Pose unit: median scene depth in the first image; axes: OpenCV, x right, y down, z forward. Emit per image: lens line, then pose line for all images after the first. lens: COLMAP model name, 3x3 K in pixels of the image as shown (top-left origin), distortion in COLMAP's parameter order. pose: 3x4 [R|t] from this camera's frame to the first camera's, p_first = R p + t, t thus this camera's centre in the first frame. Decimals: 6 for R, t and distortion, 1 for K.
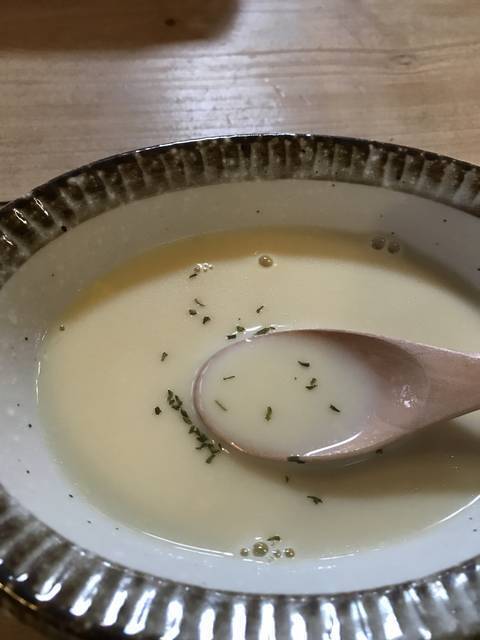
lens RADIAL K [[563.9, 0, 240.0], [0, 563.9, 320.0], [0, 0, 1]] dist [-0.112983, 0.183683]
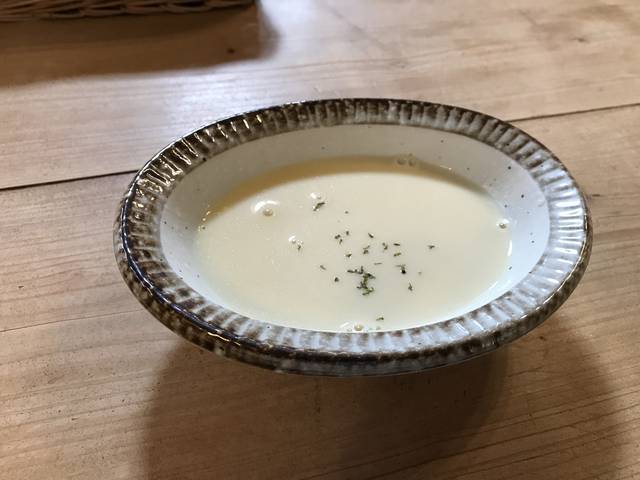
lens RADIAL K [[518.5, 0, 320.0], [0, 518.5, 240.0], [0, 0, 1]] dist [0.012242, -0.000372]
pose [[0.990370, -0.093587, 0.102020, -0.149861], [0.109898, 0.979605, -0.168217, 0.302031], [-0.084197, 0.177809, 0.980457, -0.363698]]
